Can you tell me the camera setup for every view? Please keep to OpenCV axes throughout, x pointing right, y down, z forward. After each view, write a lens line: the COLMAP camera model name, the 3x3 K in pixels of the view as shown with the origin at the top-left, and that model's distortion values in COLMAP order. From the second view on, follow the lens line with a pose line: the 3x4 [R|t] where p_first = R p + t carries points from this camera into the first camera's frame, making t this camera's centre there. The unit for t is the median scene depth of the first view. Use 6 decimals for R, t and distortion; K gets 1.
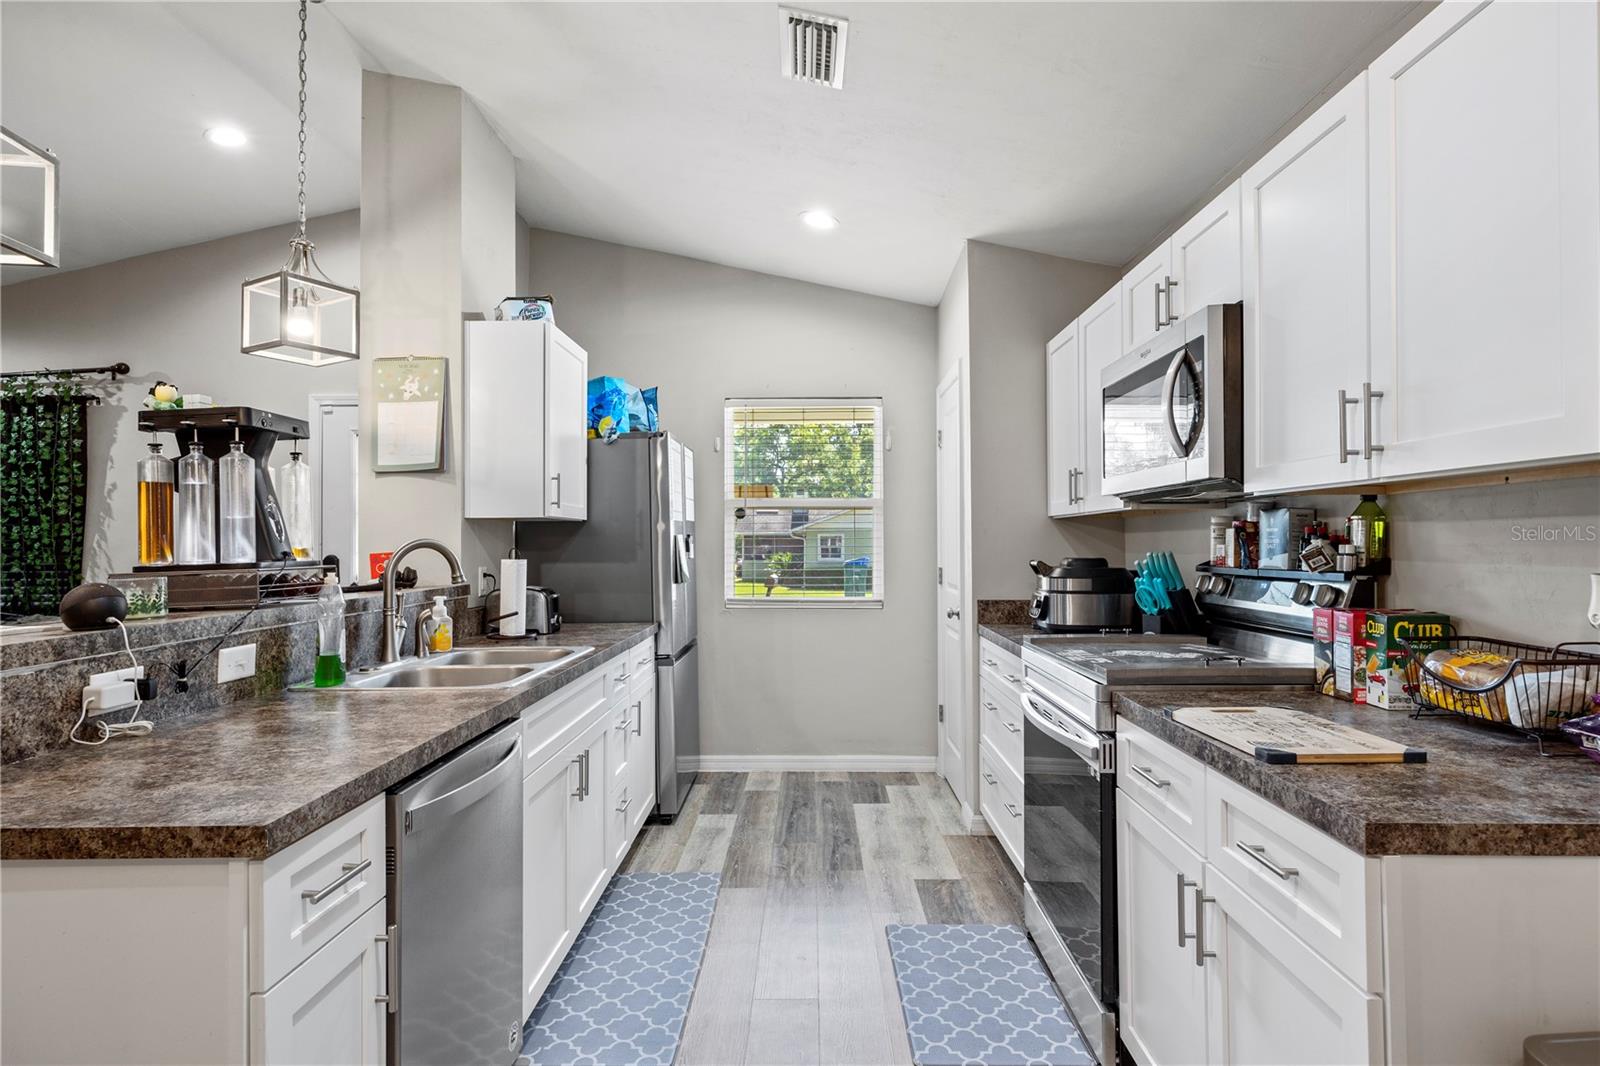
lens RADIAL K [[841.3, 0, 796.3], [0, 841.3, 536.9], [0, 0, 1]] dist [0.002384, -0.000046]
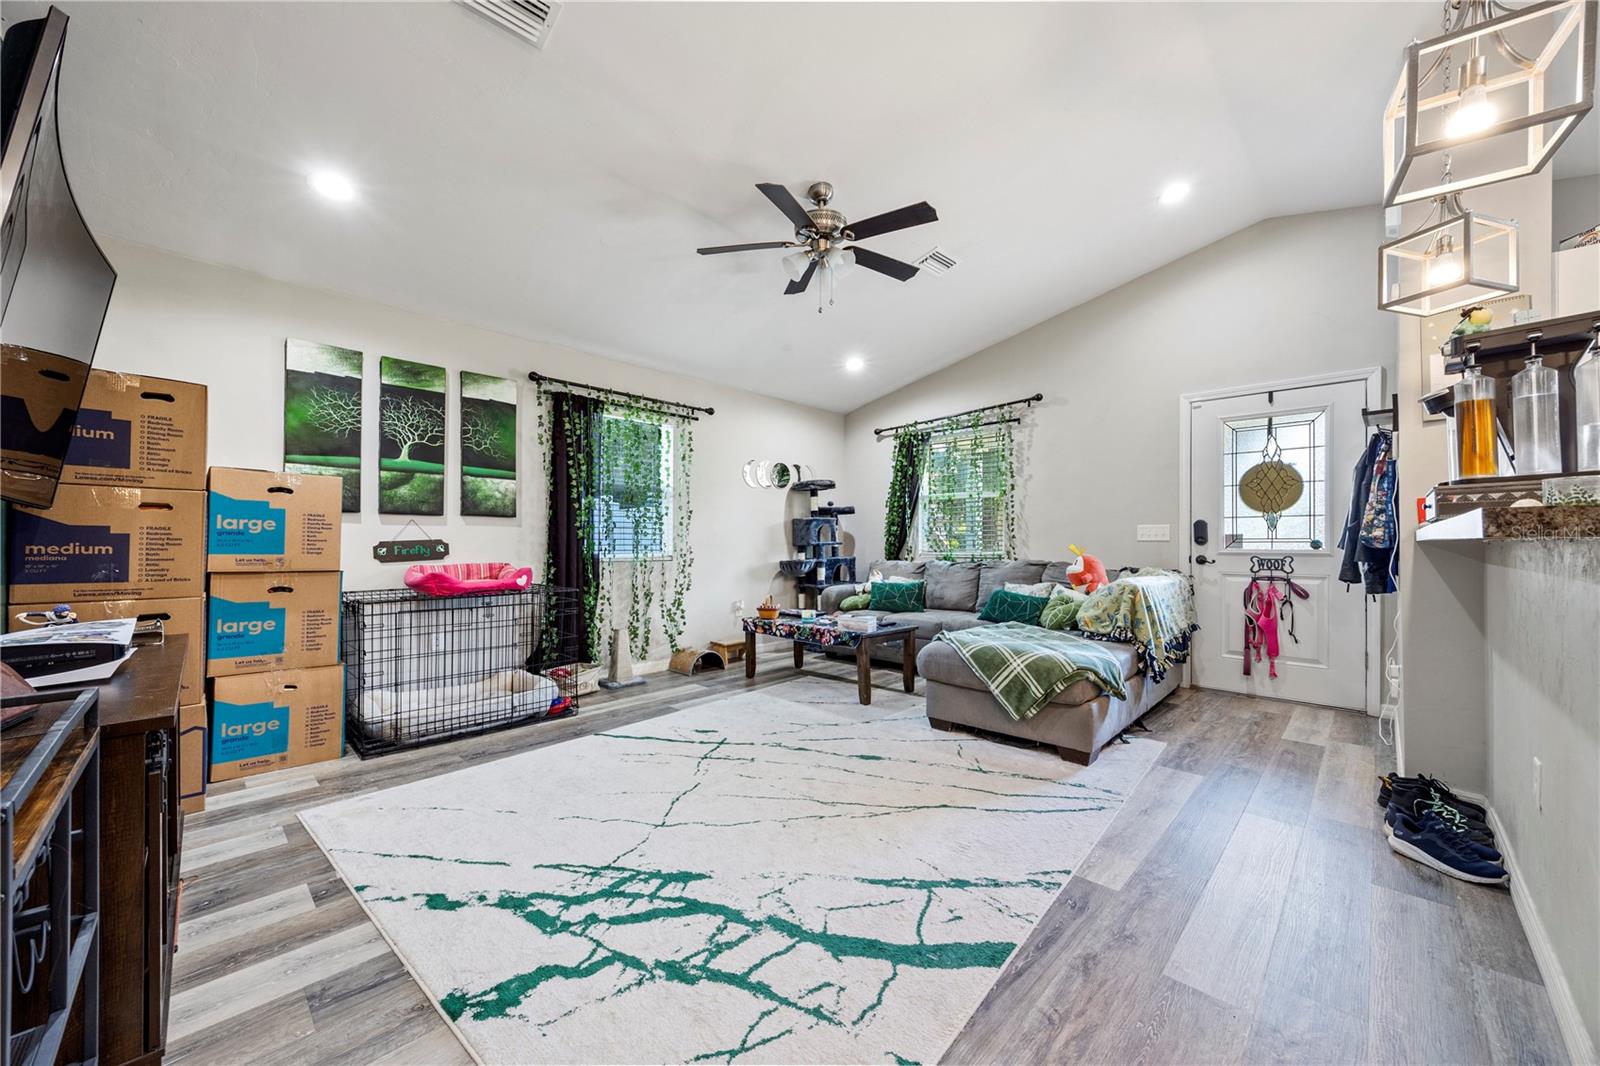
lens RADIAL K [[604.6, 0, 810.9], [0, 604.6, 538.6], [0, 0, 1]] dist [0.005589, -0.000713]
pose [[0.734996, 0.005290, -0.678050, -0.567290], [-0.003404, 0.999986, 0.004113, 0.072960], [0.678063, -0.000715, 0.735004, -0.090476]]
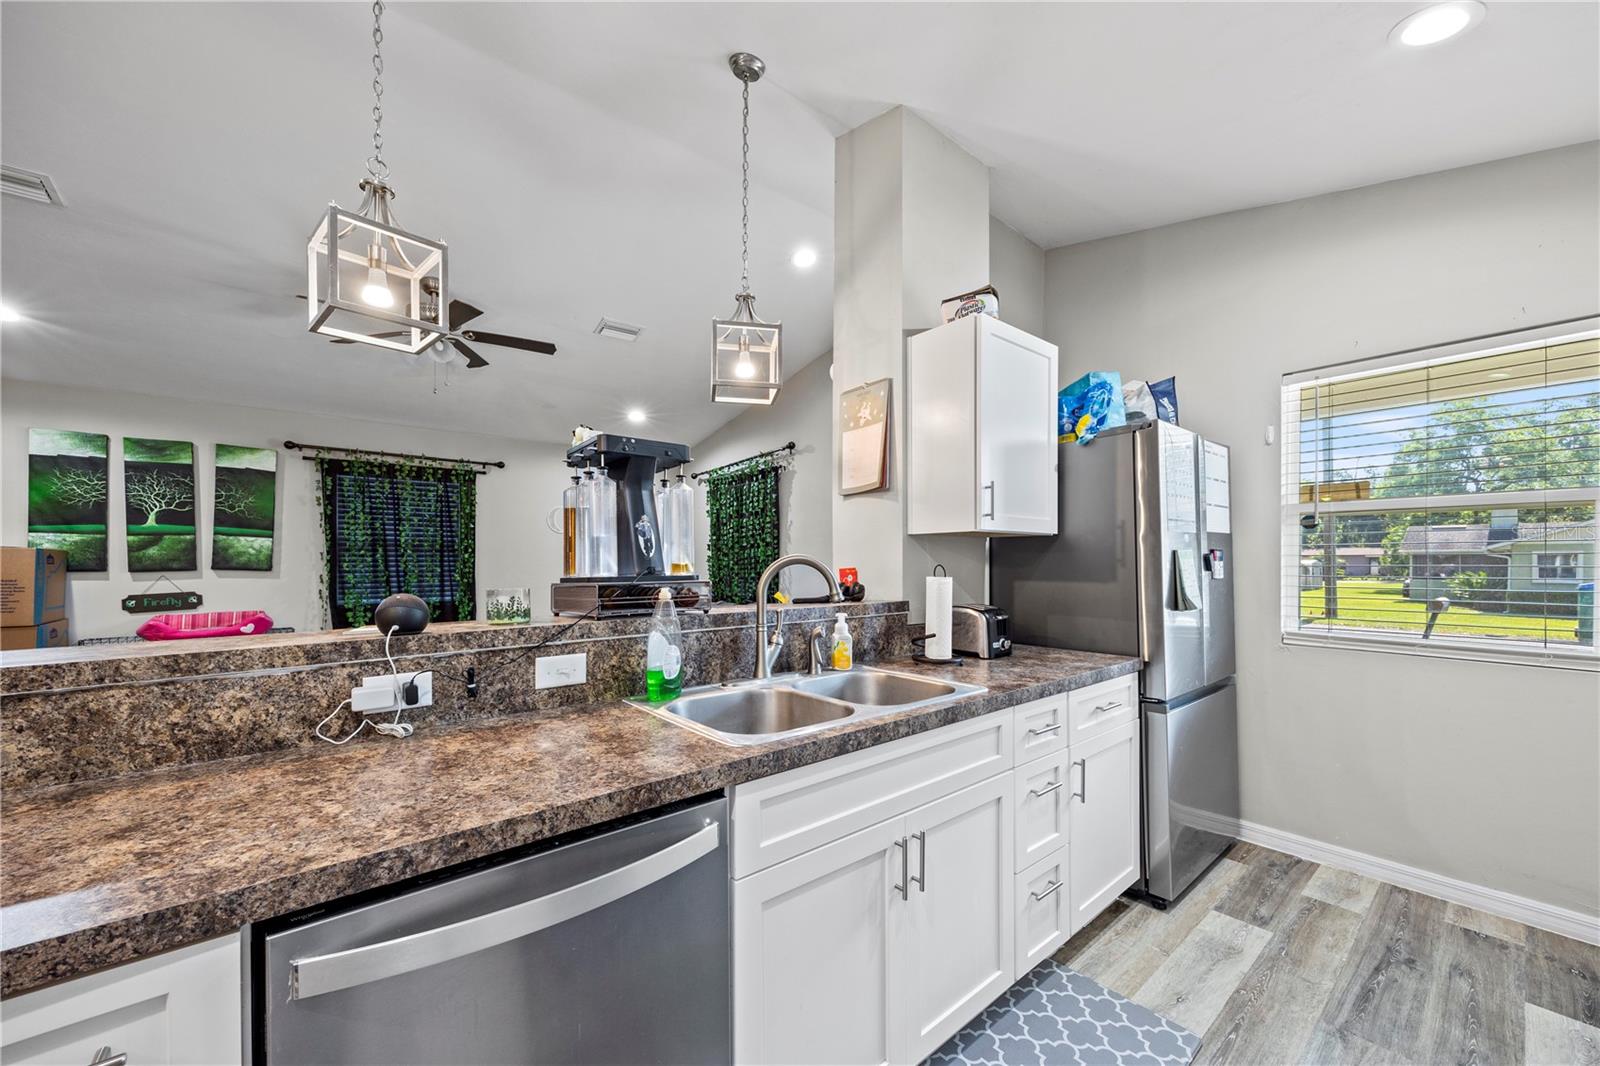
lens RADIAL K [[604.6, 0, 804.0], [0, 604.6, 561.9], [0, 0, 1]] dist [0.005589, -0.000713]
pose [[0.657820, 0.004920, -0.753159, 0.073179], [0.003494, 0.999948, 0.009585, 0.003031], [0.753167, -0.008937, 0.657768, 0.450658]]
